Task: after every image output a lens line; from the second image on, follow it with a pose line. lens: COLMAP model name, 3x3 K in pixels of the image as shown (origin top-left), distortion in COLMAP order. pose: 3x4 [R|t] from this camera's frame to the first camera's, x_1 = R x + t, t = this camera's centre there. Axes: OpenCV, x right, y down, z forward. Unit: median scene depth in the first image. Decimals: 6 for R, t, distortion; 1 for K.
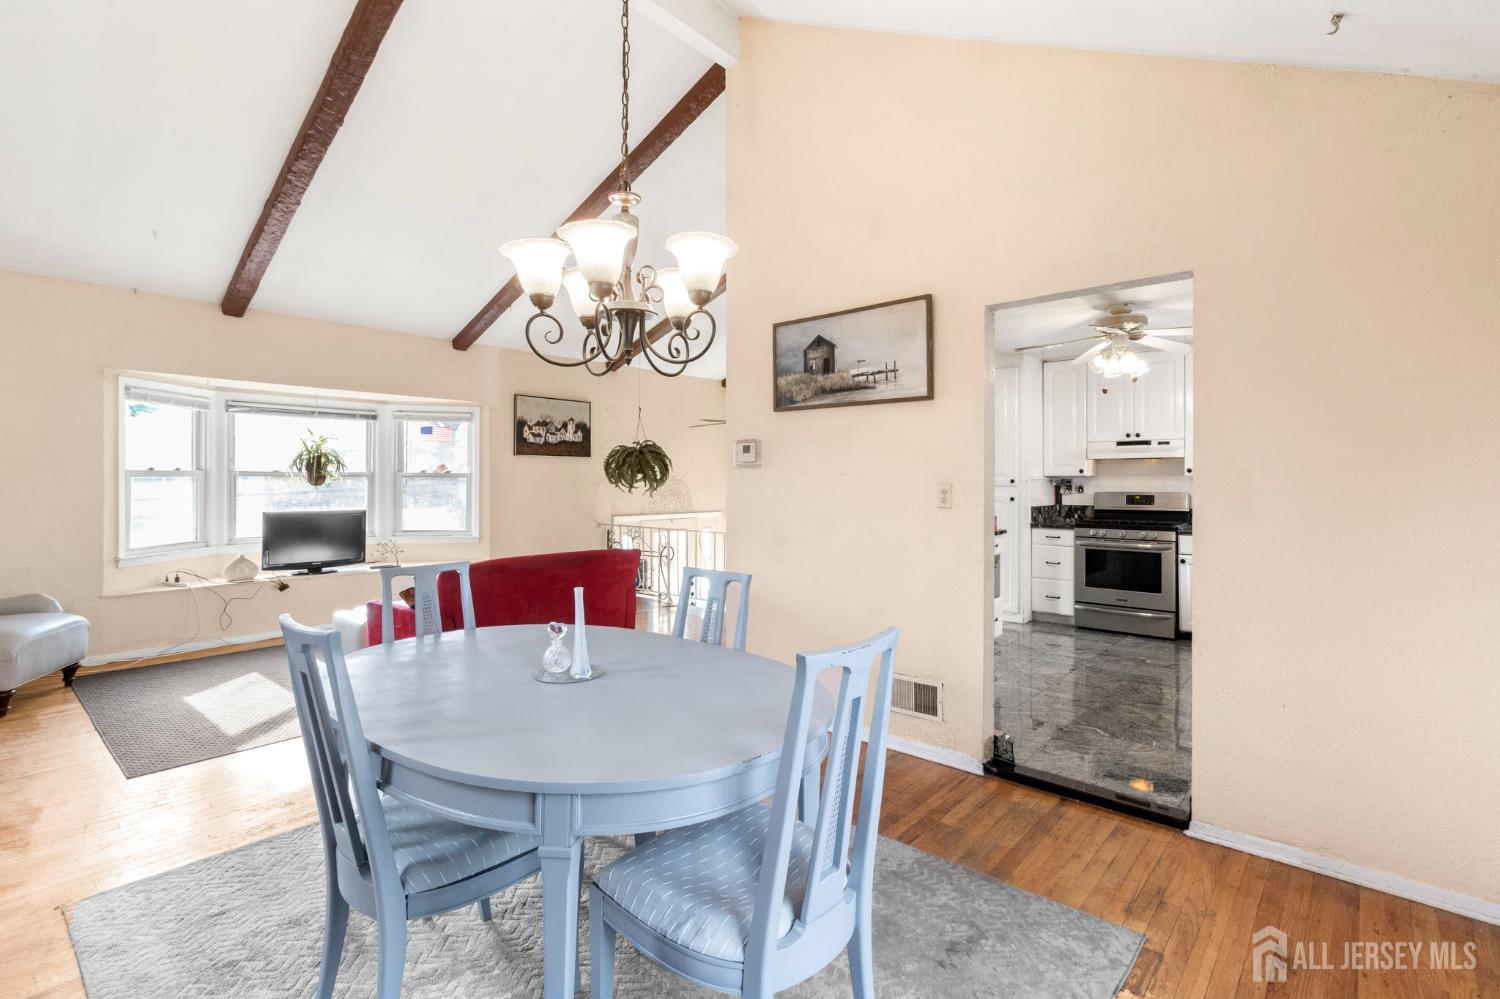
lens RADIAL K [[698.9, 0, 750.7], [0, 698.9, 487.0], [0, 0, 1]] dist [0.003100, 0.000025]
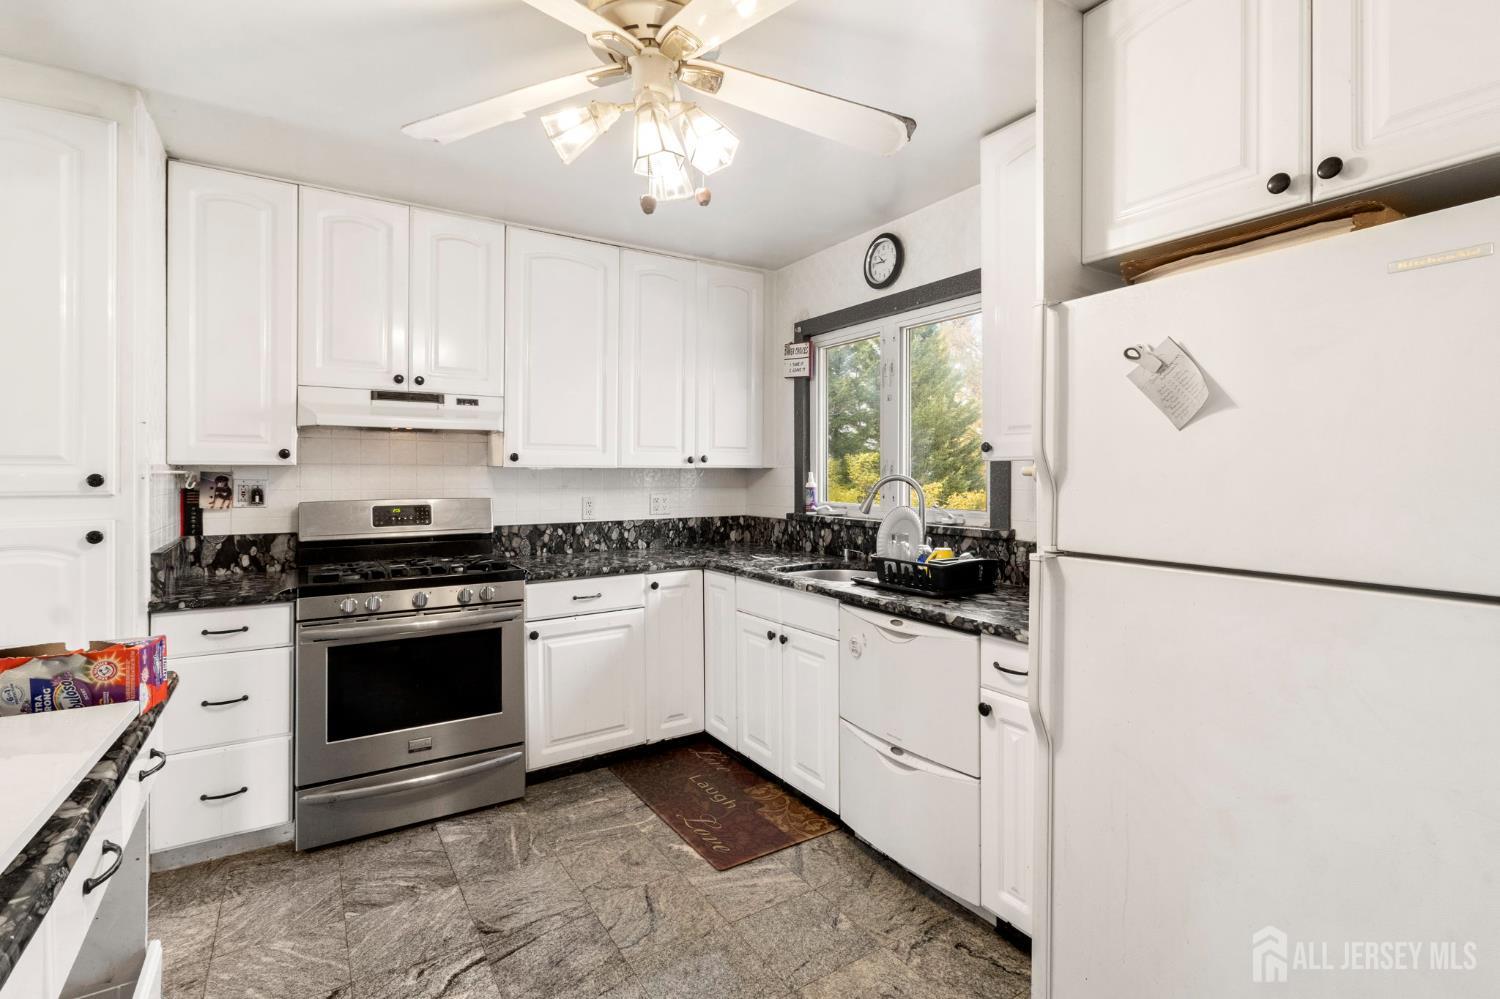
lens RADIAL K [[698.9, 0, 745.1], [0, 698.9, 468.1], [0, 0, 1]] dist [0.003100, 0.000025]
pose [[0.278924, 0.005724, 0.960296, 0.155649], [0.006783, 0.999946, -0.007931, -0.009228], [-0.960289, 0.008726, 0.278870, 0.639508]]
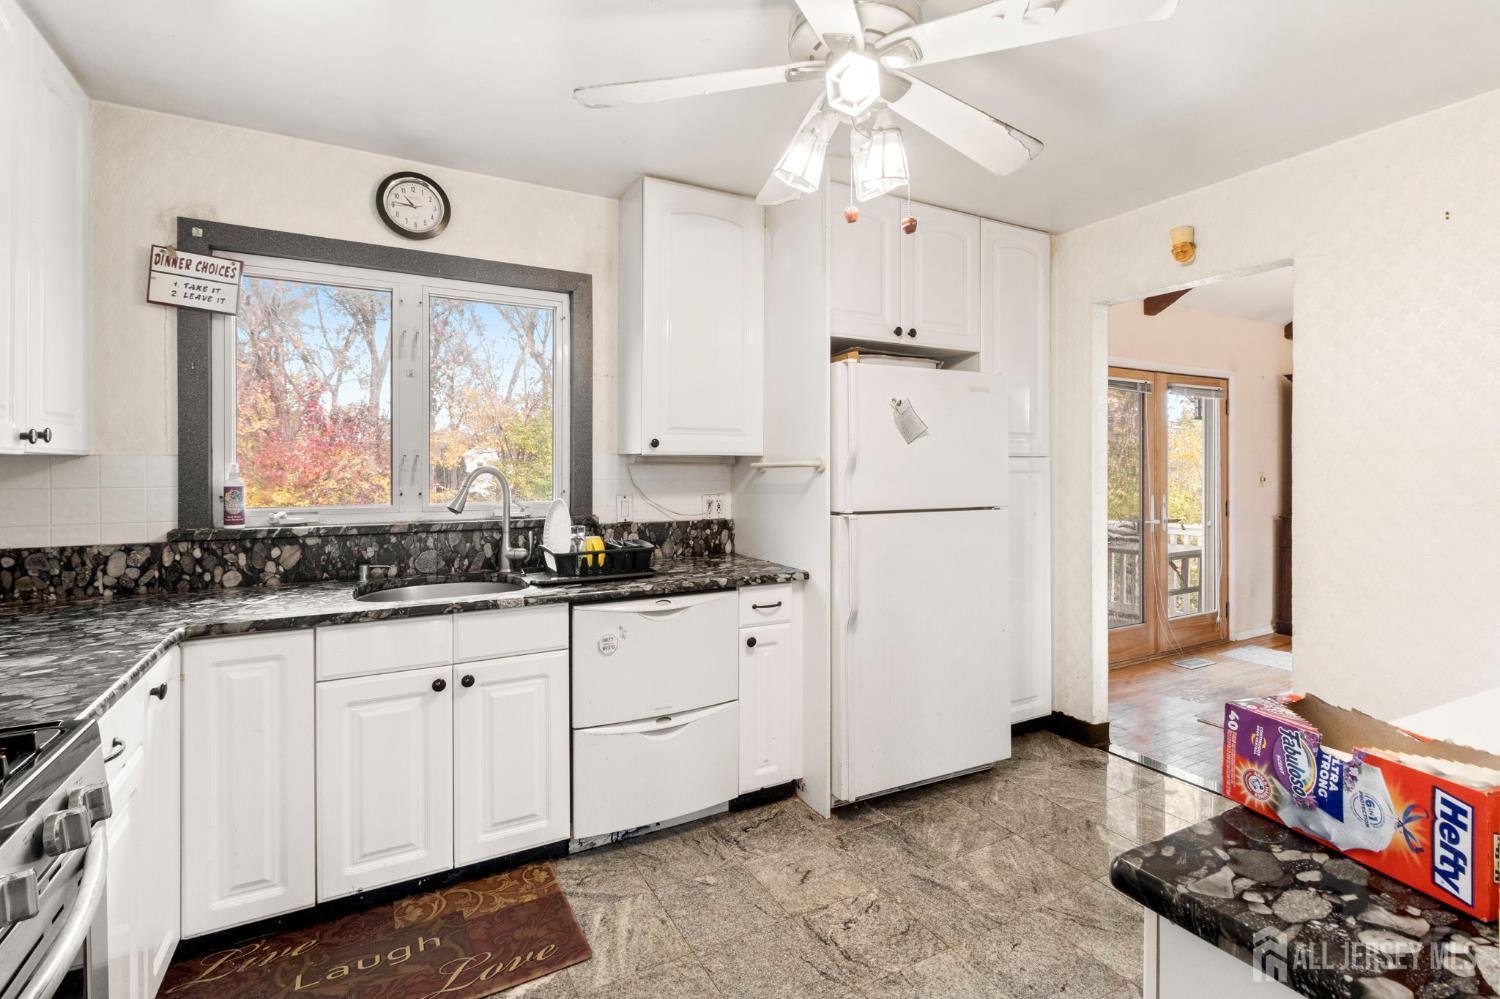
lens RADIAL K [[698.9, 0, 752.9], [0, 698.9, 462.4], [0, 0, 1]] dist [0.003100, 0.000025]
pose [[-0.939954, -0.003193, 0.341285, 0.393064], [-0.001143, 0.999980, 0.006207, -0.014538], [-0.341298, 0.005444, -0.939939, 1.118384]]
